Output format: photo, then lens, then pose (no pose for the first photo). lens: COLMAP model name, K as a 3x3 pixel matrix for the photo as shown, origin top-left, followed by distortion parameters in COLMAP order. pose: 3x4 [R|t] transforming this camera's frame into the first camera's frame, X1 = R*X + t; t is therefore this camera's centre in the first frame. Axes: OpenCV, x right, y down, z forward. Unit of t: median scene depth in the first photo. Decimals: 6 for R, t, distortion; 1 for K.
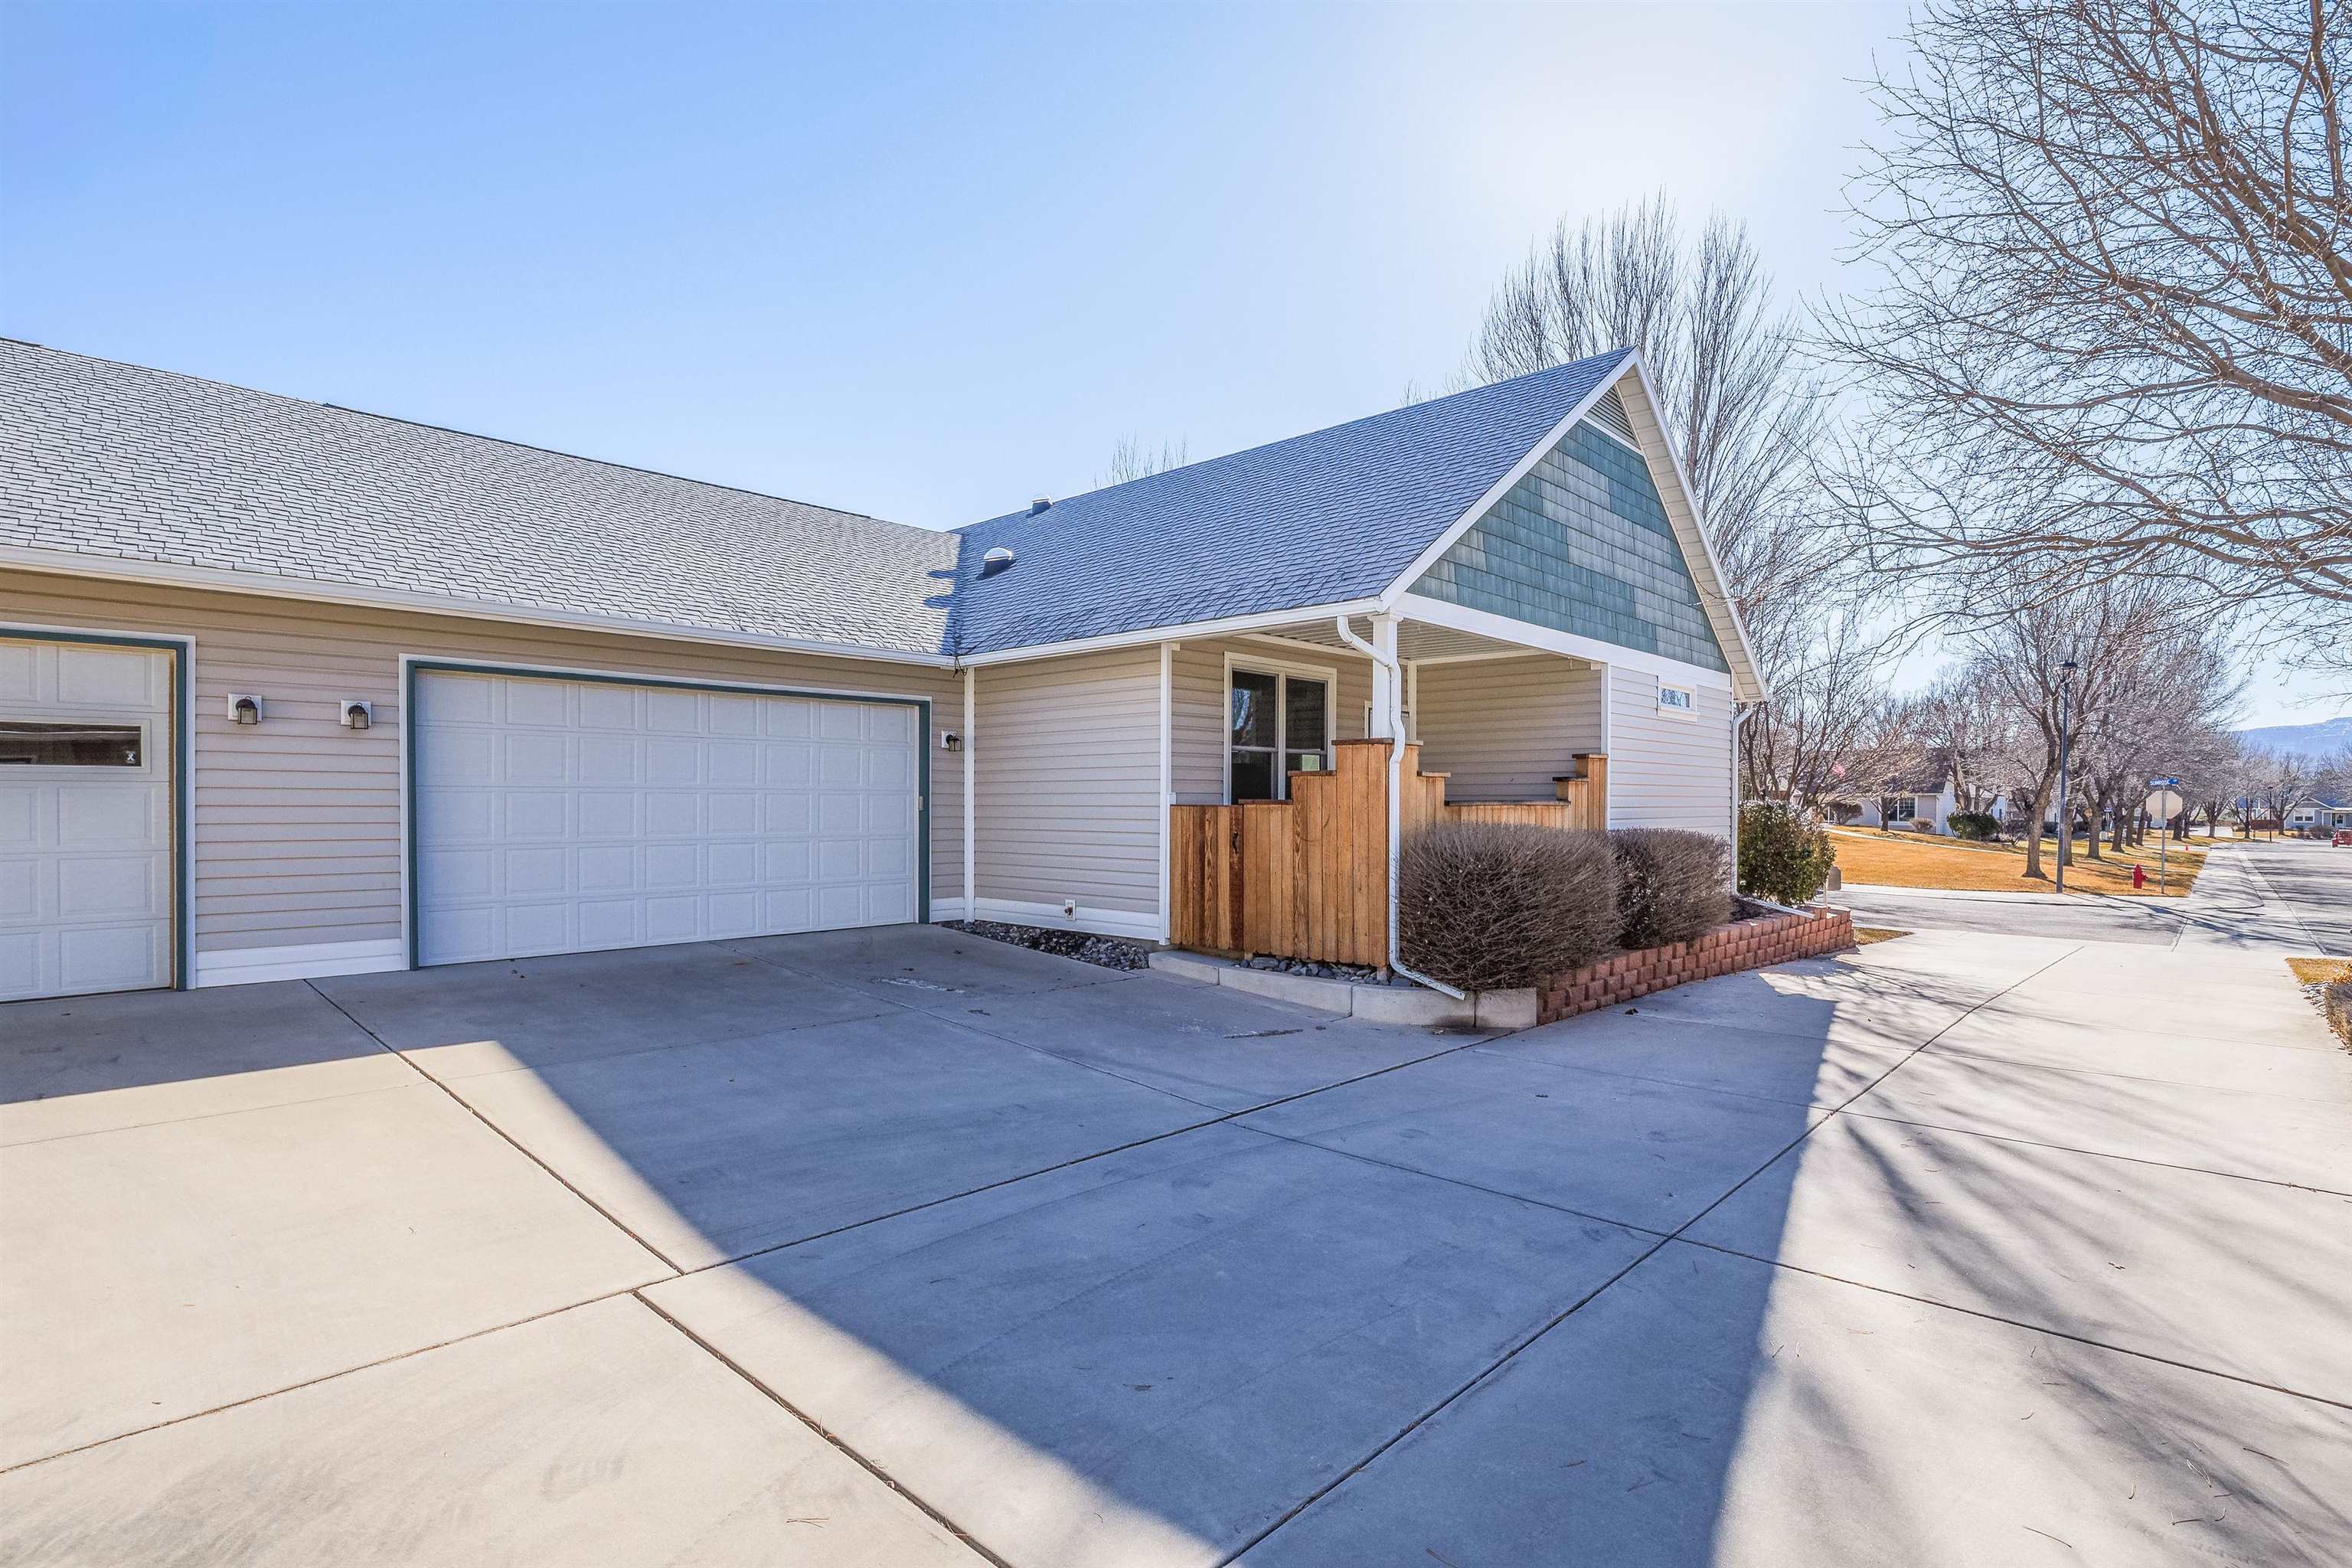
lens RADIAL K [[1129.0, 0, 1155.5], [0, 1129.0, 808.9], [0, 0, 1]] dist [0.024104, -0.000037]
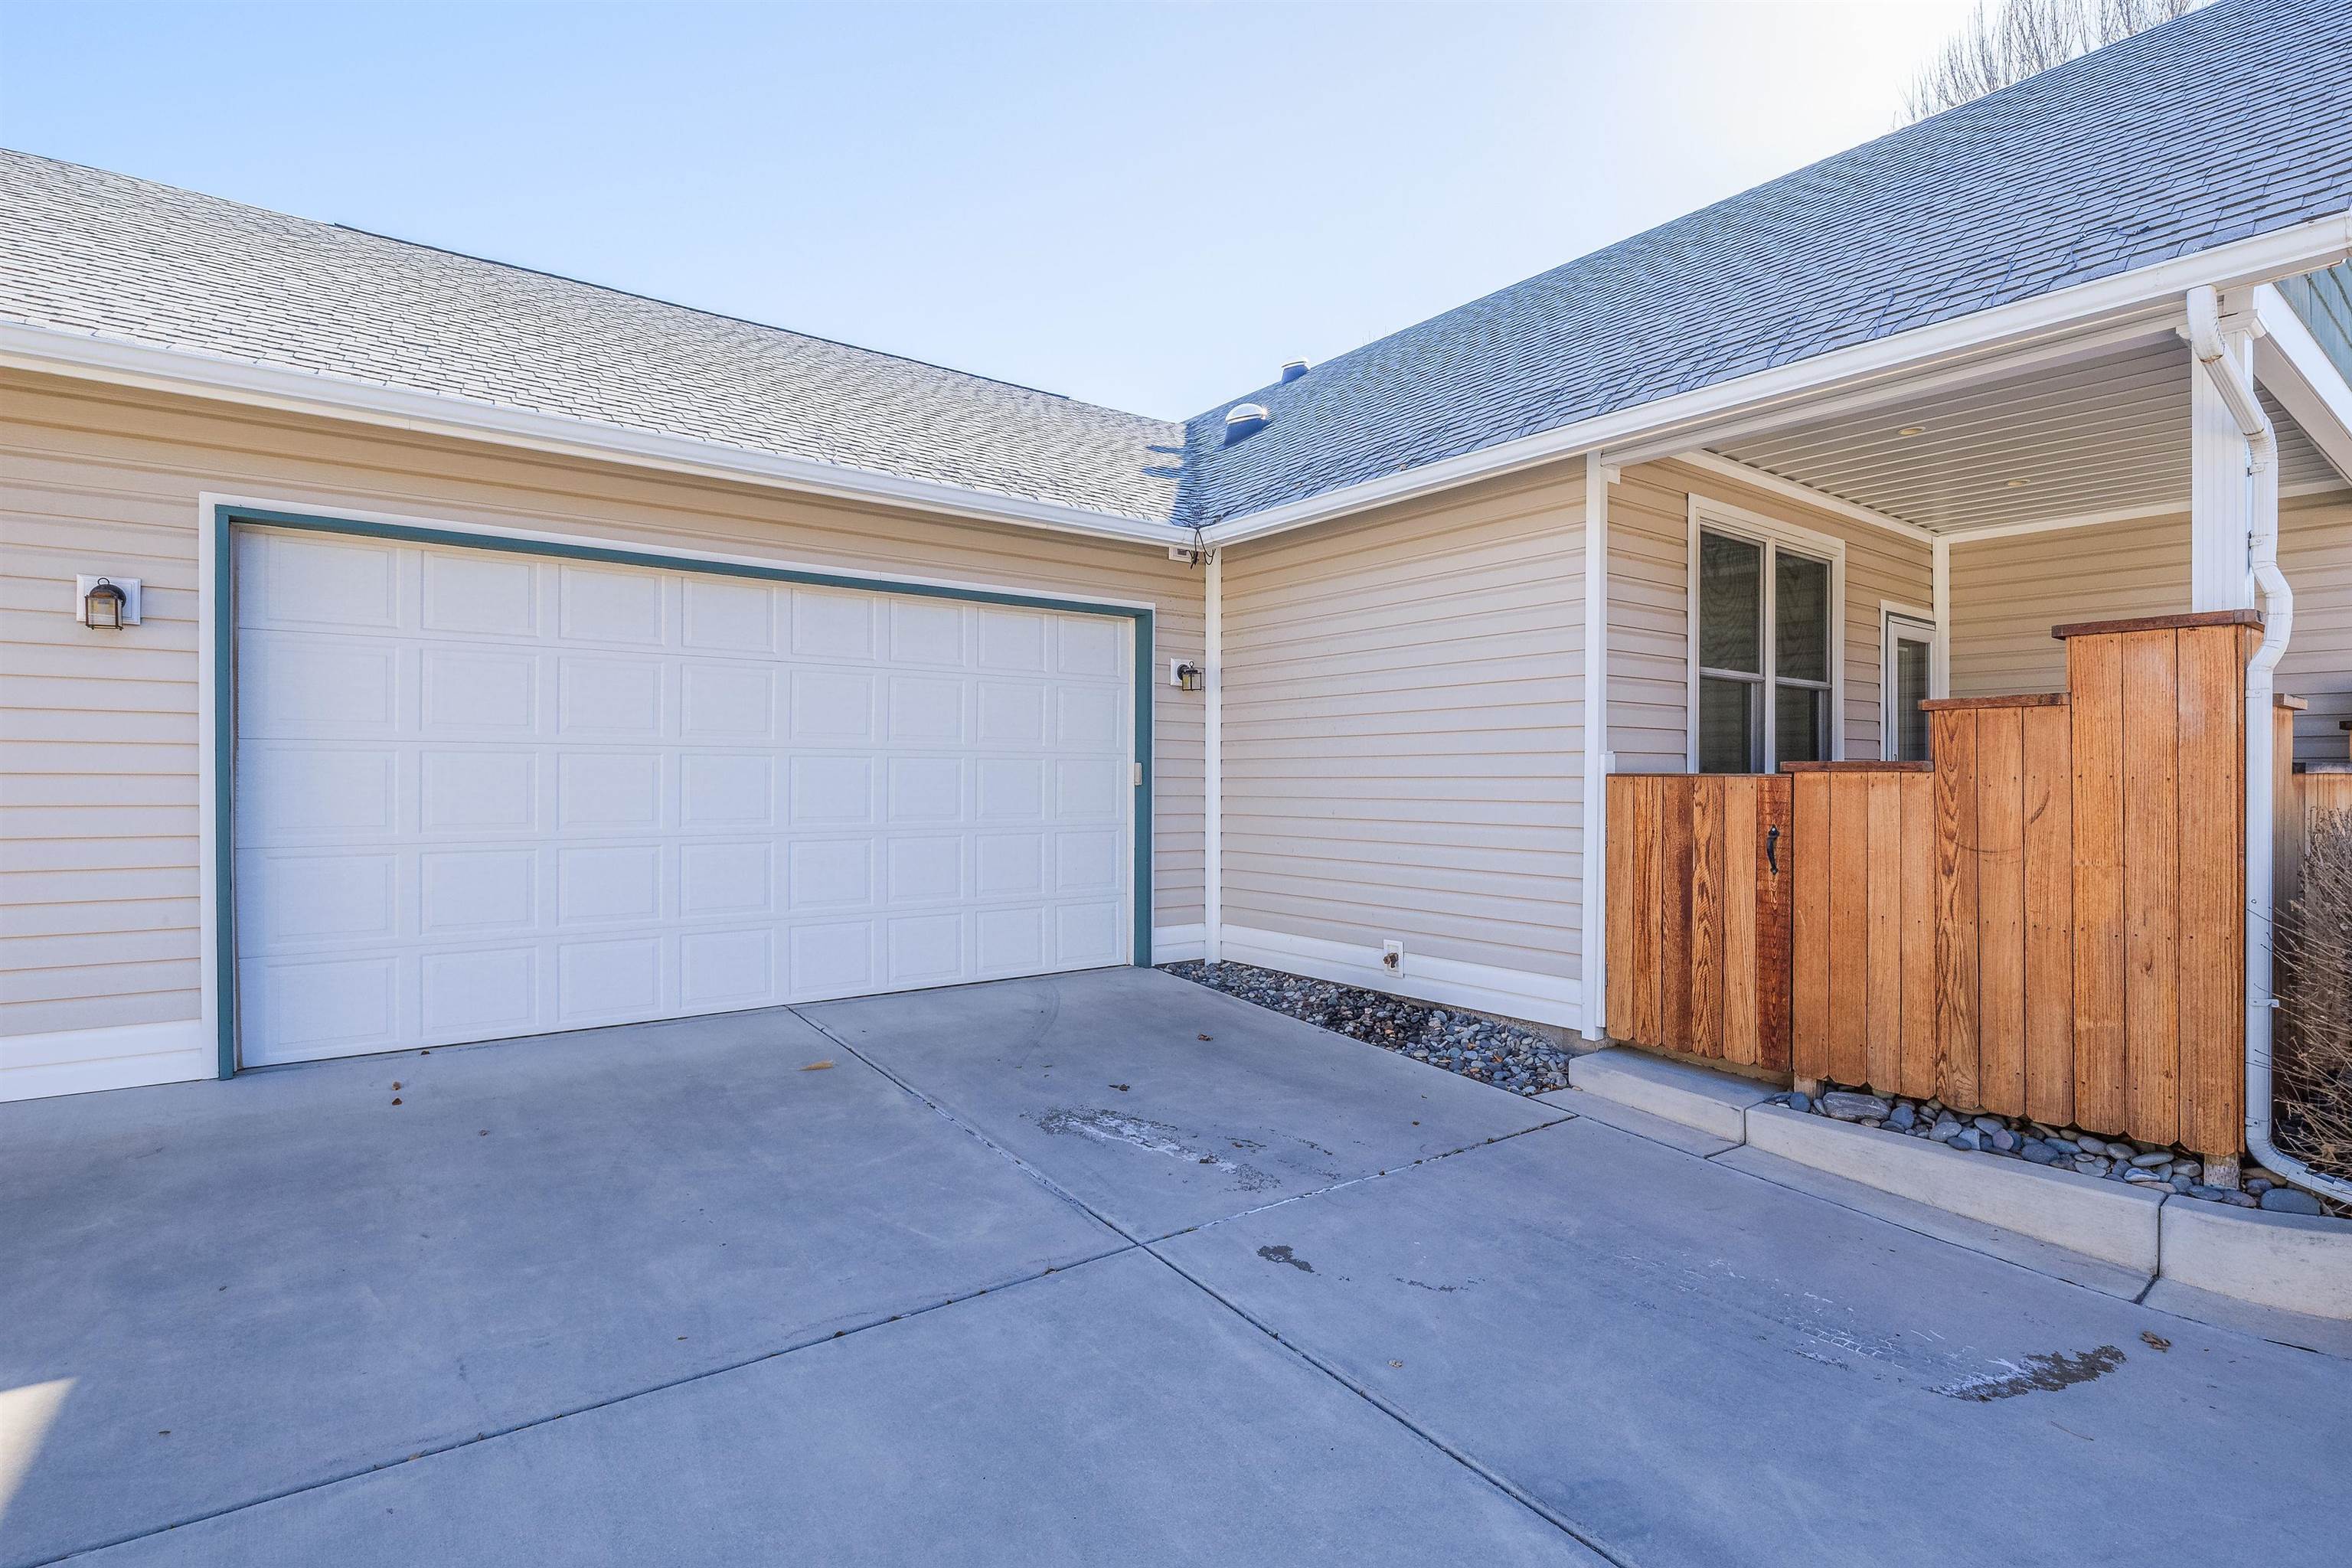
lens RADIAL K [[1122.6, 0, 1176.0], [0, 1122.6, 784.0], [0, 0, 1]] dist [-0.000393, -0.000146]
pose [[0.986808, 0.000276, -0.161896, -0.101028], [-0.000639, 0.999997, -0.002188, 0.002227], [0.161895, 0.002263, 0.986805, 0.457823]]
